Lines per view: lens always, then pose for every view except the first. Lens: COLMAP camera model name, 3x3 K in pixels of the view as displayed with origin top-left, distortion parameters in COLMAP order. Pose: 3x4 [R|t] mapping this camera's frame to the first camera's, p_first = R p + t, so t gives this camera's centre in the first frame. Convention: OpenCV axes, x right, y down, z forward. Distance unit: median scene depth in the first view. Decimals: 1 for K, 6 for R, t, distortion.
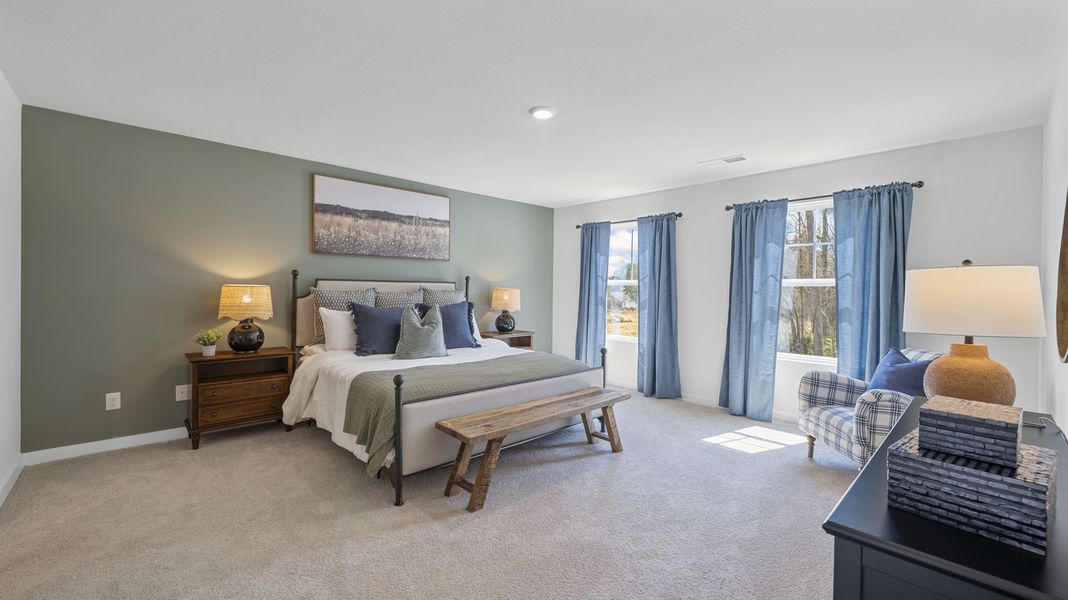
lens RADIAL K [[428.0, 0, 533.4], [0, 428.0, 292.7], [0, 0, 1]] dist [0.003936, 0.000133]
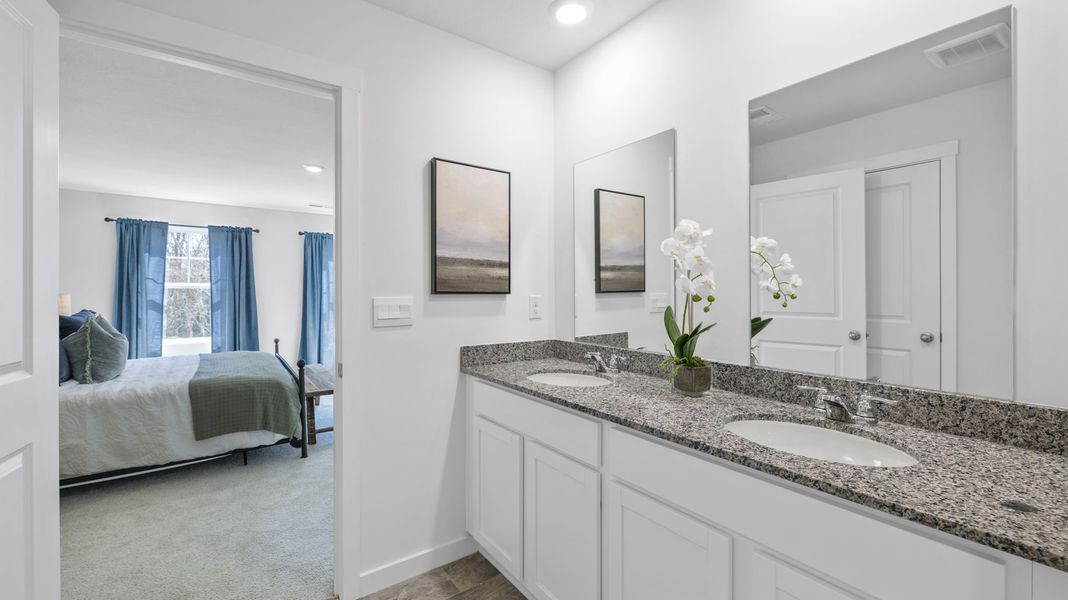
lens RADIAL K [[428.0, 0, 535.5], [0, 428.0, 295.0], [0, 0, 1]] dist [0.003936, 0.000133]
pose [[0.121428, -0.015697, 0.992476, -0.775257], [0.016311, 0.999771, 0.013817, -0.003447], [-0.992466, 0.014511, 0.121656, 0.069215]]
